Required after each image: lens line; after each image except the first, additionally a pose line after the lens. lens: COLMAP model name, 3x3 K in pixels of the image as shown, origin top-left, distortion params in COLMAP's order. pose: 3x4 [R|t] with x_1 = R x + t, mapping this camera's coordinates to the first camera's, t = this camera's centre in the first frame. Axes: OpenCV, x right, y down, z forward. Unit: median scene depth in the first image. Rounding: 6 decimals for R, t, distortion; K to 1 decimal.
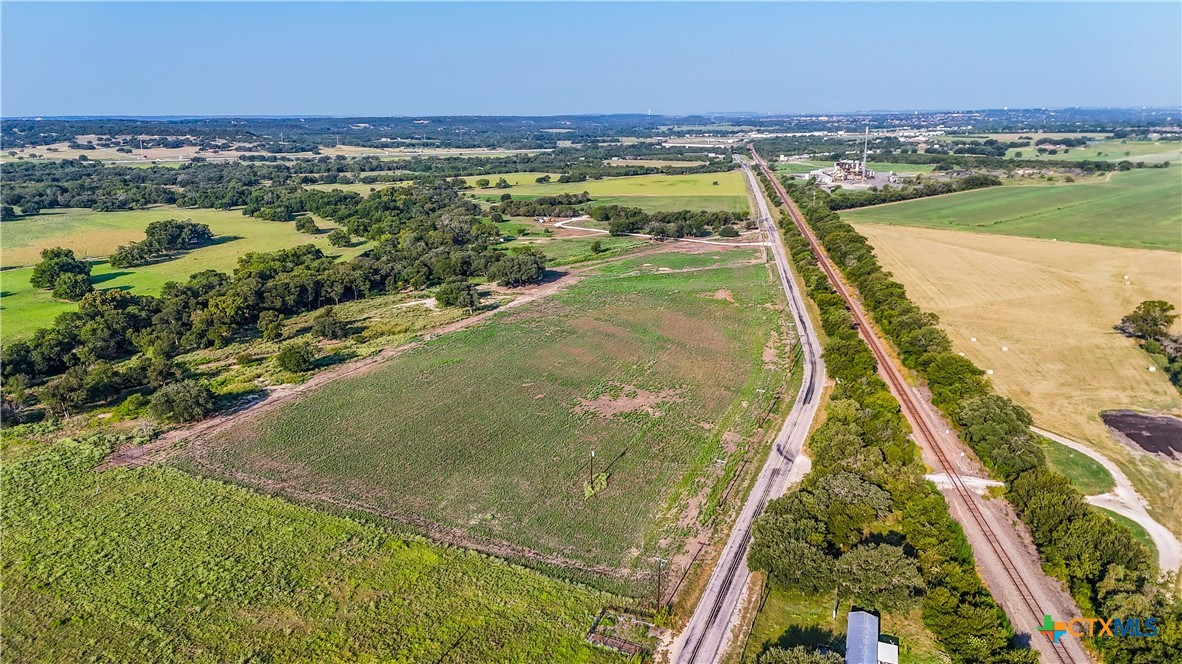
lens RADIAL K [[865.1, 0, 588.6], [0, 865.1, 331.7], [0, 0, 1]] dist [0.076584, -0.081789]
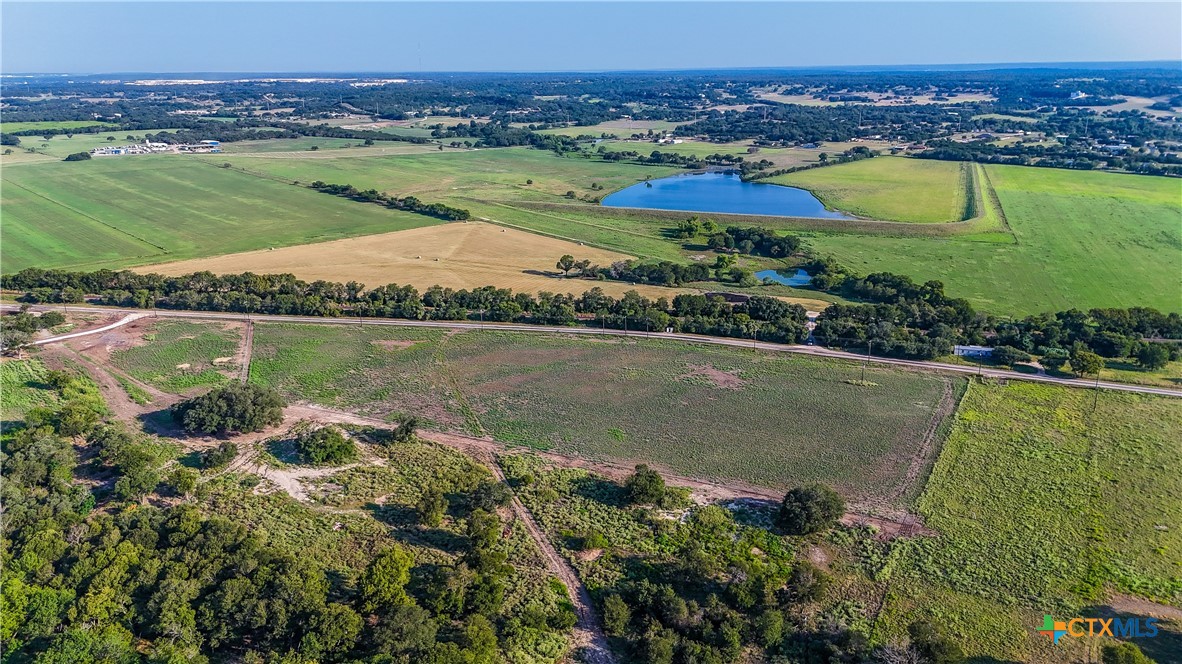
lens RADIAL K [[865.1, 0, 588.6], [0, 865.1, 331.7], [0, 0, 1]] dist [0.076584, -0.081789]
pose [[0.000913, -0.281480, 0.959567, -0.835354], [0.253346, 0.928327, 0.272075, -0.276628], [-0.967375, 0.242854, 0.072160, 0.675089]]
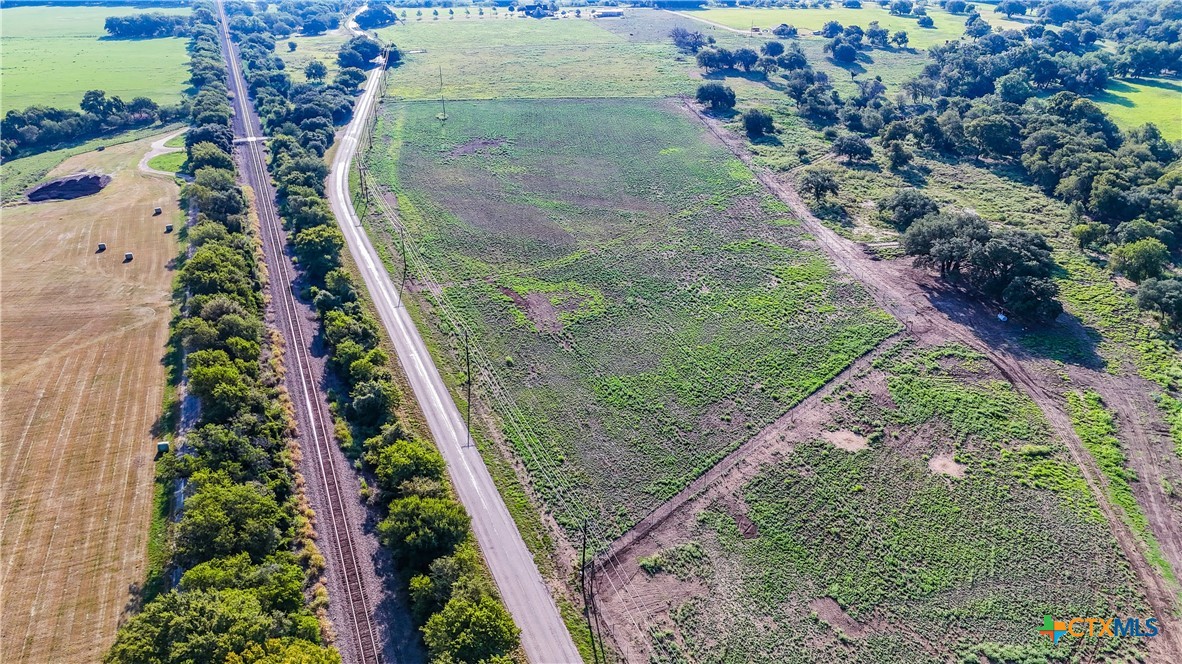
lens RADIAL K [[865.1, 0, 588.6], [0, 865.1, 331.7], [0, 0, 1]] dist [0.076584, -0.081789]
pose [[-0.862051, 0.240355, -0.446203, 0.347723], [-0.102778, 0.779199, 0.618293, -0.335236], [0.496290, 0.578860, -0.647006, 1.310444]]
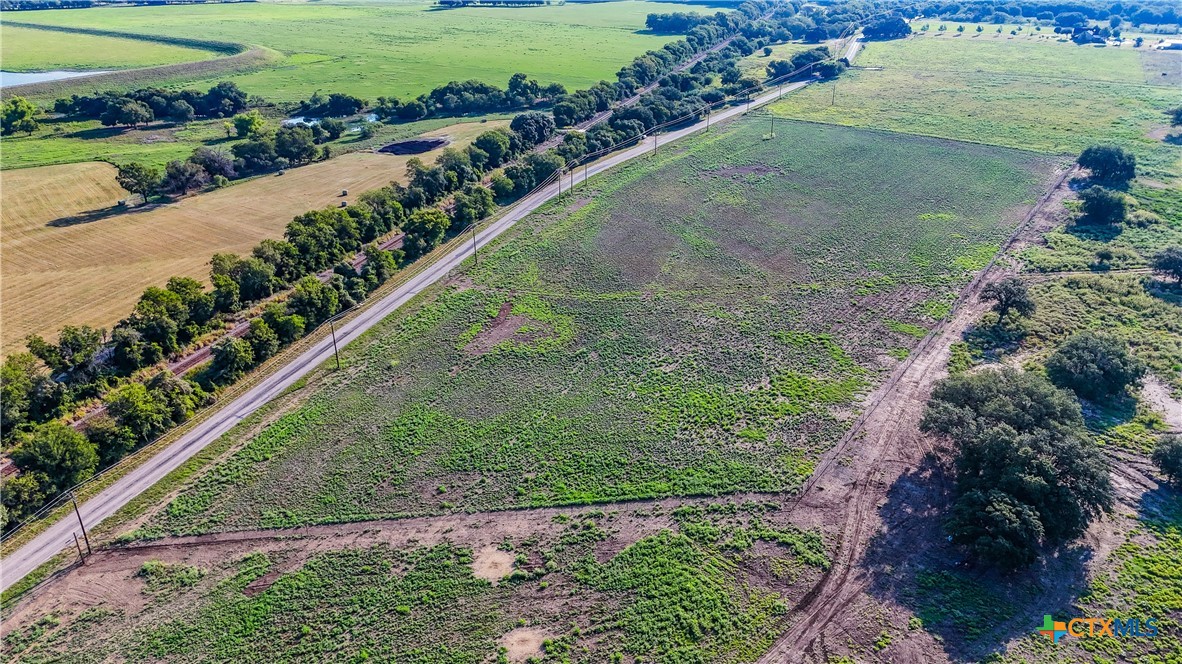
lens RADIAL K [[866.7, 0, 588.5], [0, 866.7, 334.3], [0, 0, 1]] dist [0.059740, -0.049134]
pose [[-0.982986, -0.059636, 0.173732, 0.019540], [0.064424, 0.773808, 0.630135, -0.338899], [-0.172014, 0.630607, -0.756800, 1.329344]]
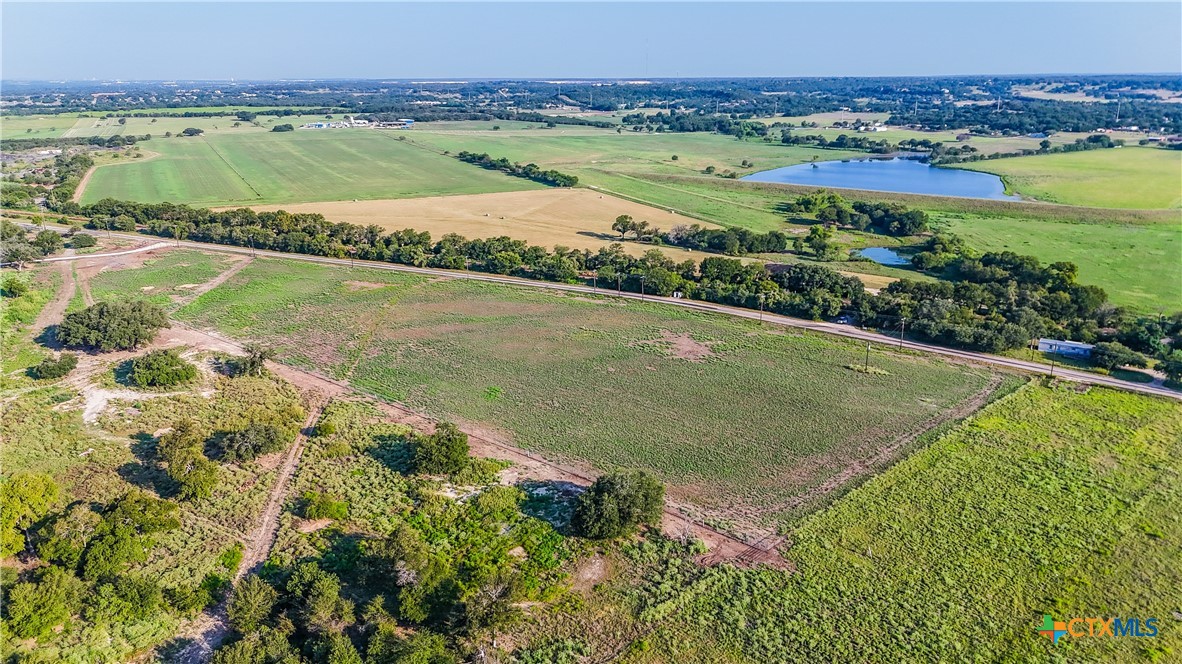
lens RADIAL K [[866.7, 0, 588.5], [0, 866.7, 334.3], [0, 0, 1]] dist [0.059740, -0.049134]
pose [[0.281932, -0.263154, 0.922640, -0.654246], [0.235104, 0.951280, 0.199482, -0.120905], [-0.930183, 0.160676, 0.330064, 0.456003]]
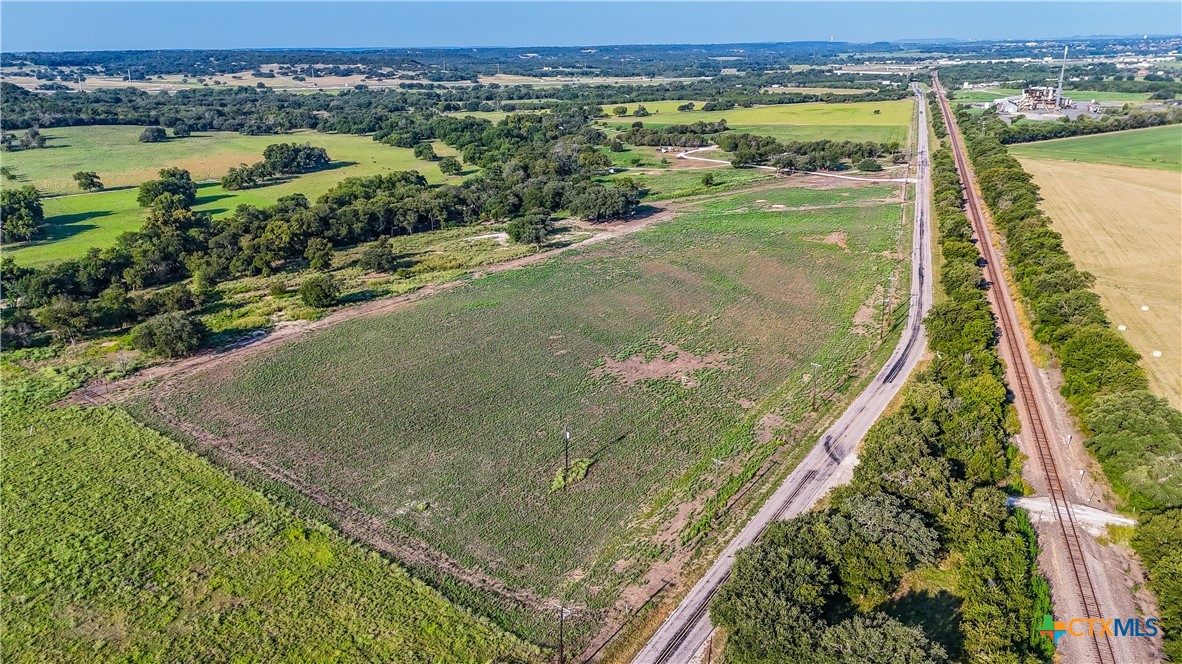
lens RADIAL K [[866.7, 0, 588.5], [0, 866.7, 334.3], [0, 0, 1]] dist [0.059740, -0.049134]
pose [[0.981397, 0.056364, -0.183529, 0.078435], [-0.042217, 0.995892, 0.080102, -0.007453], [0.187290, -0.070864, 0.979745, 0.111551]]
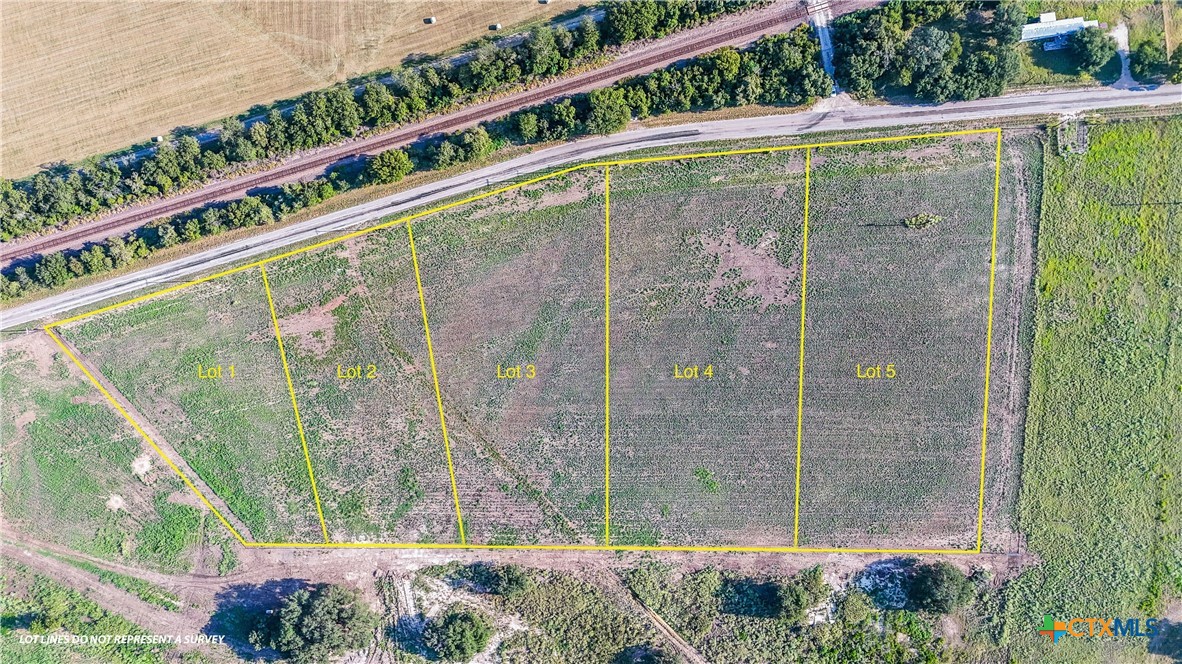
lens RADIAL K [[863.2, 0, 588.3], [0, 863.2, 332.8], [0, 0, 1]] dist [0.070666, -0.058191]
pose [[-0.426631, -0.903821, 0.033079, 0.014648], [0.271266, -0.092984, 0.958002, -0.696859], [-0.862787, 0.417687, 0.284846, 0.554292]]
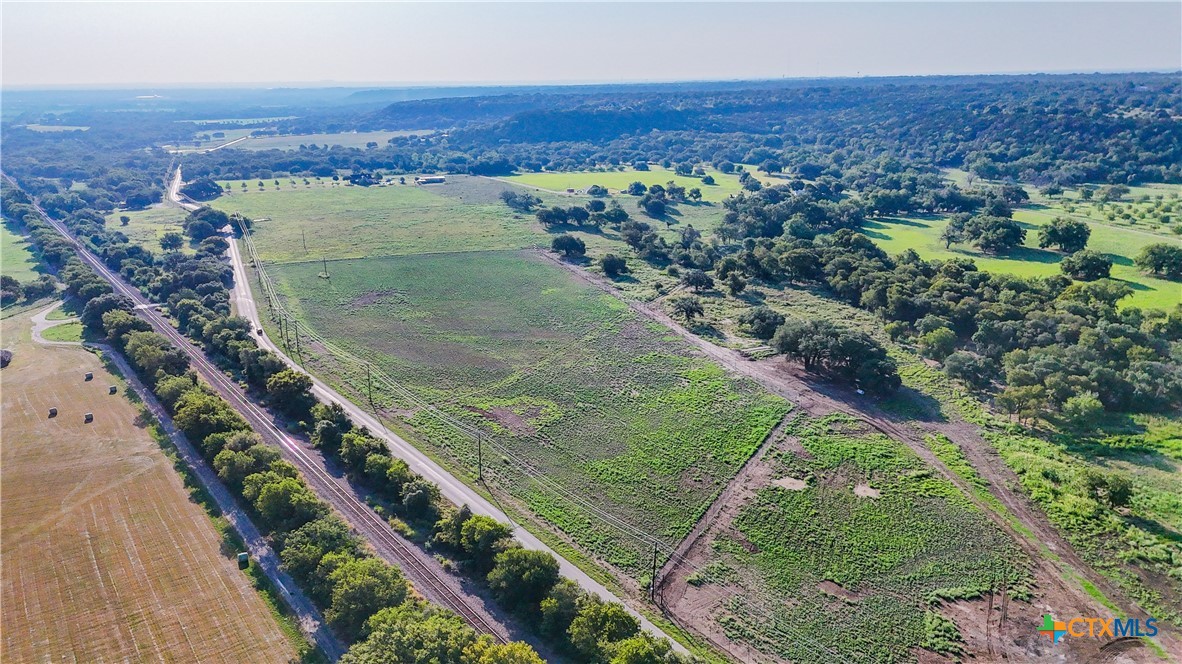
lens RADIAL K [[865.1, 0, 588.6], [0, 865.1, 331.7], [0, 0, 1]] dist [0.076584, -0.081789]
pose [[-0.708029, 0.217308, -0.671917, 0.485516], [-0.149649, 0.883696, 0.443493, -0.354669], [0.690145, 0.414558, -0.593162, 1.326689]]
